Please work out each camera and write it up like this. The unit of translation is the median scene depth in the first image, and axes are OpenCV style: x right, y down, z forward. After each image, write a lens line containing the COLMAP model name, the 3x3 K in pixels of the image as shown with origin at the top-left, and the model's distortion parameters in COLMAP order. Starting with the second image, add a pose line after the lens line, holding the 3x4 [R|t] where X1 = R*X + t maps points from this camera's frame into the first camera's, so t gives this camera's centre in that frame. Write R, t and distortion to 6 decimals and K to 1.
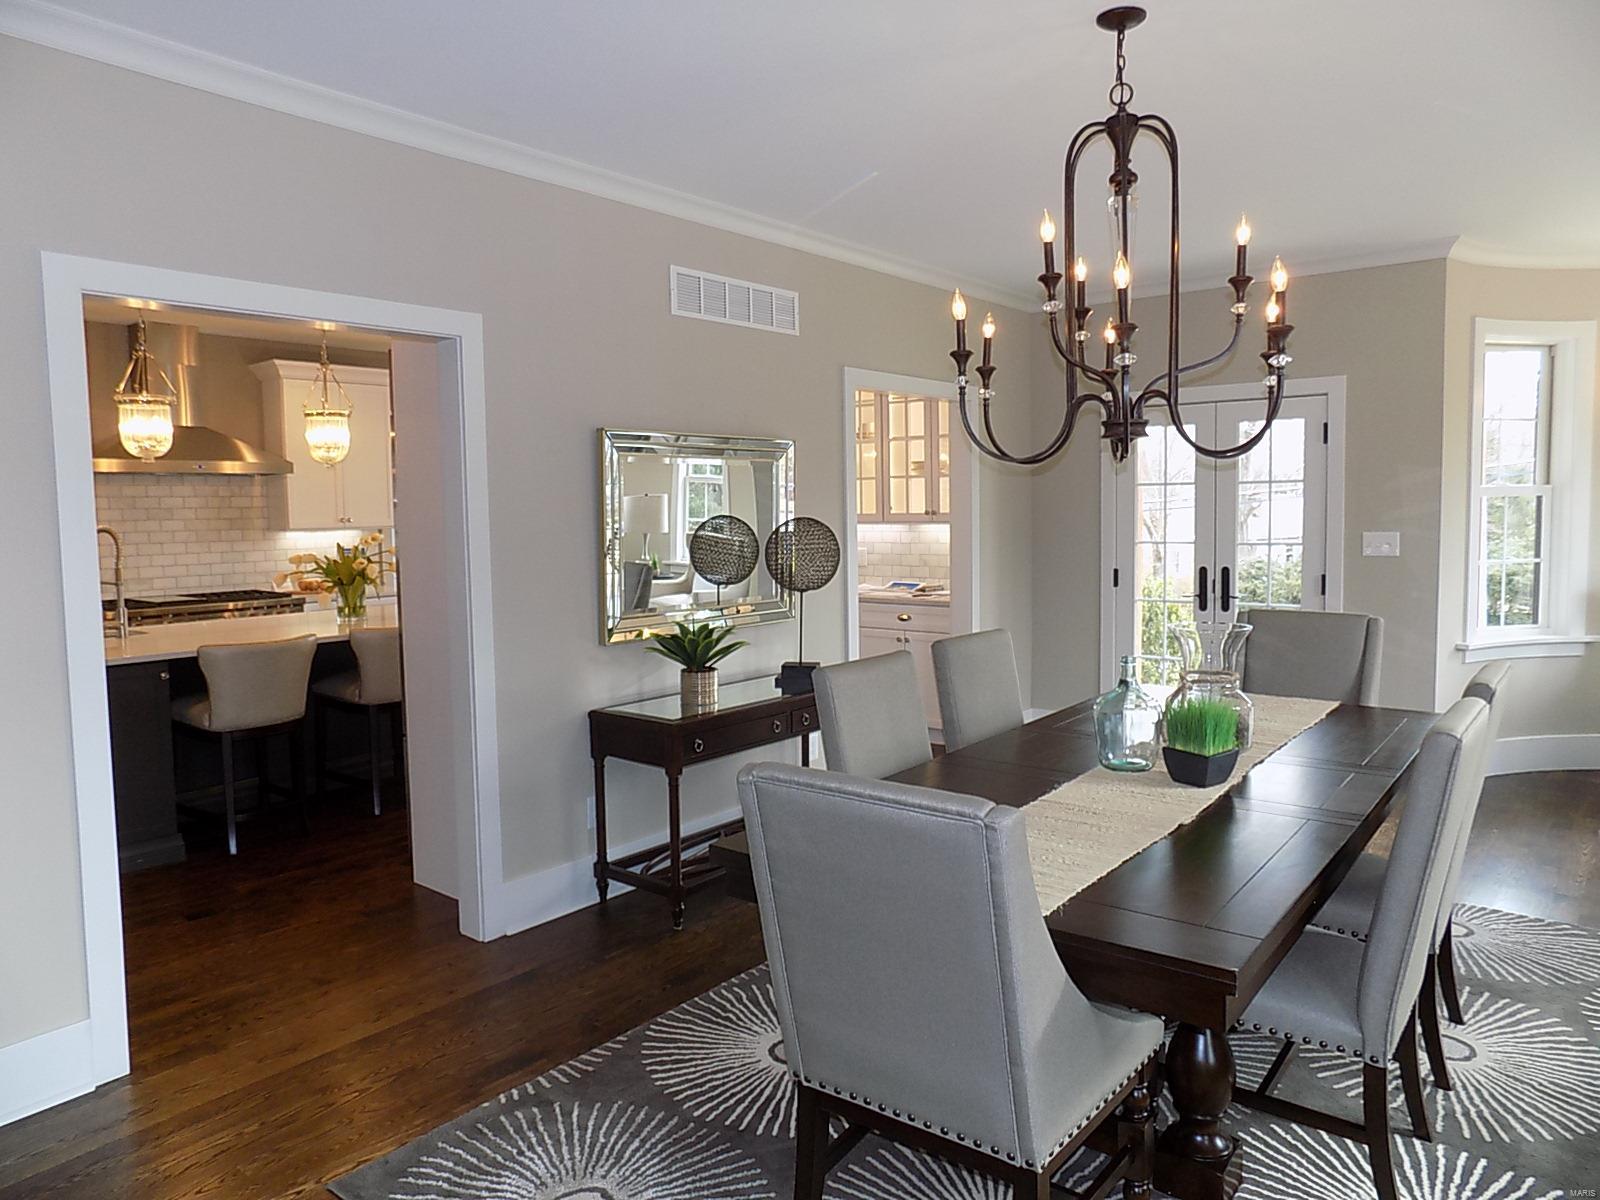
lens RADIAL K [[1063.0, 0, 799.2], [0, 1063.0, 585.8], [0, 0, 1]] dist [-0.084852, 0.068115]
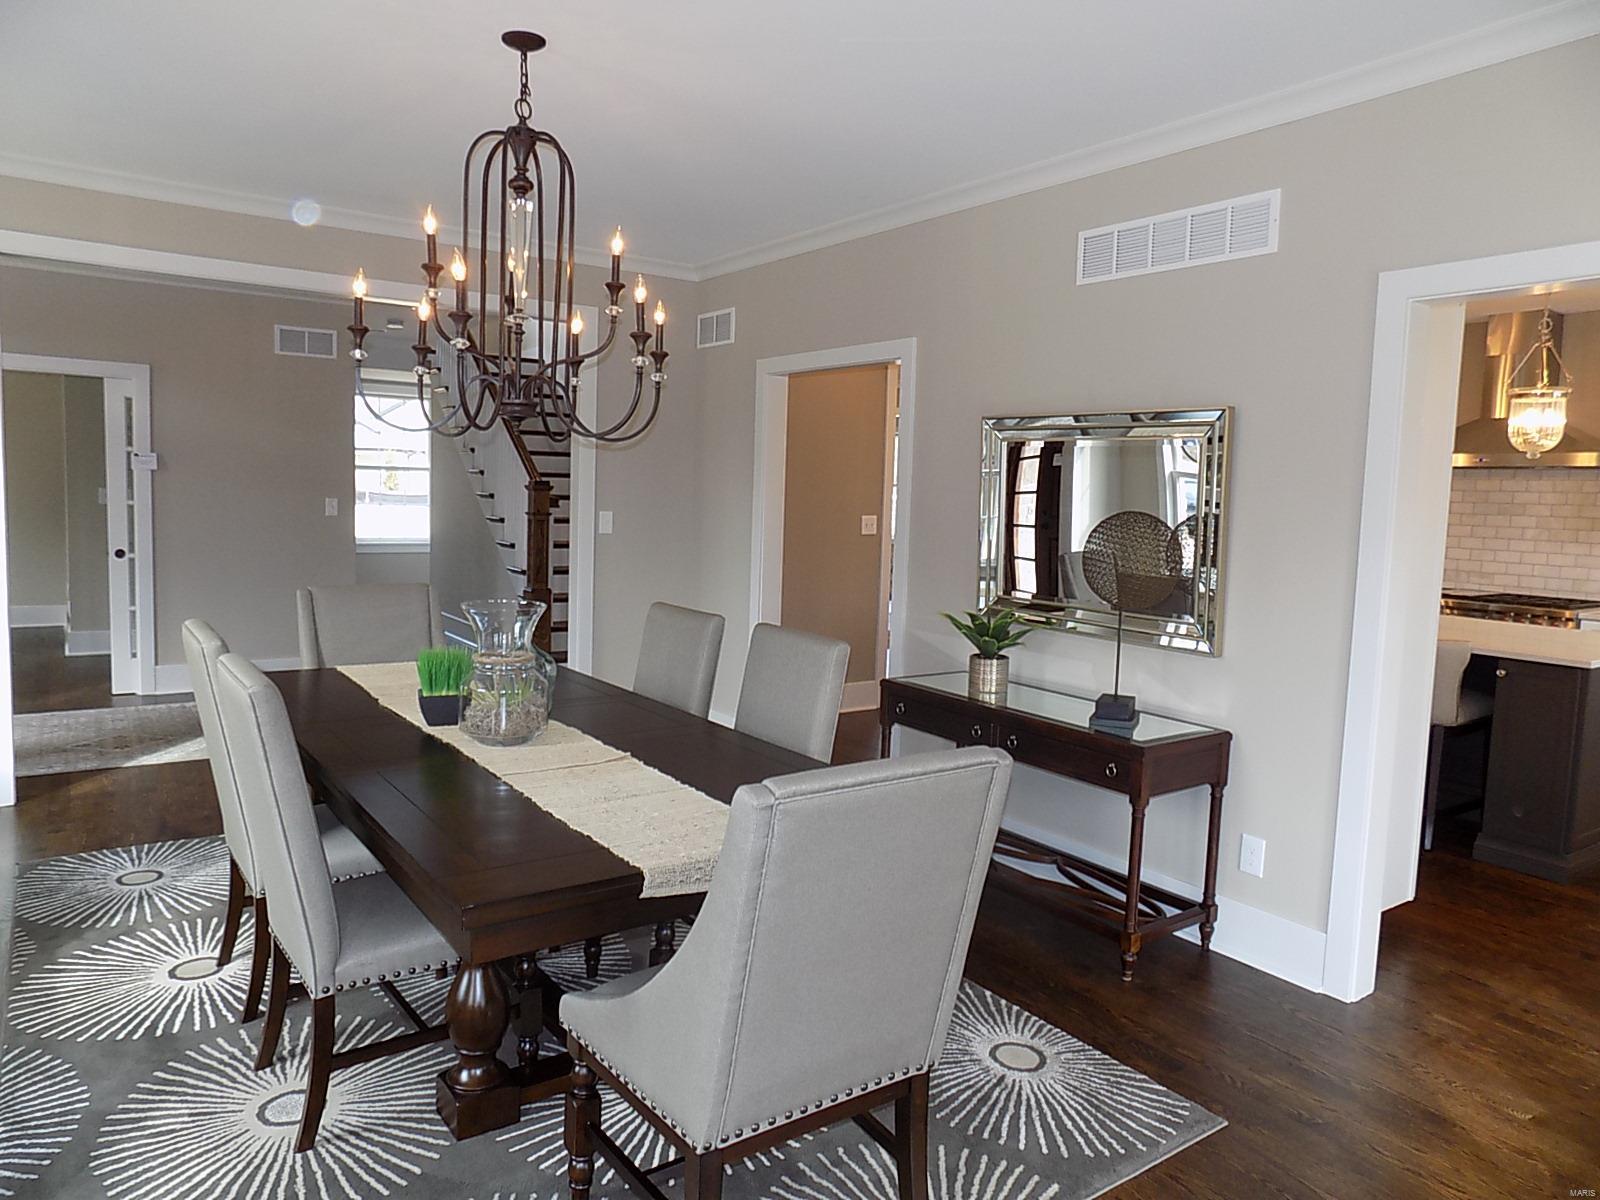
lens RADIAL K [[1072.2, 0, 805.7], [0, 1072.2, 586.2], [0, 0, 1]] dist [-0.078637, 0.069750]
pose [[-0.257939, 0.090818, -0.961883, 0.742278], [-0.100131, 0.987698, 0.120107, -0.071893], [0.960959, 0.127295, -0.245672, 0.887794]]
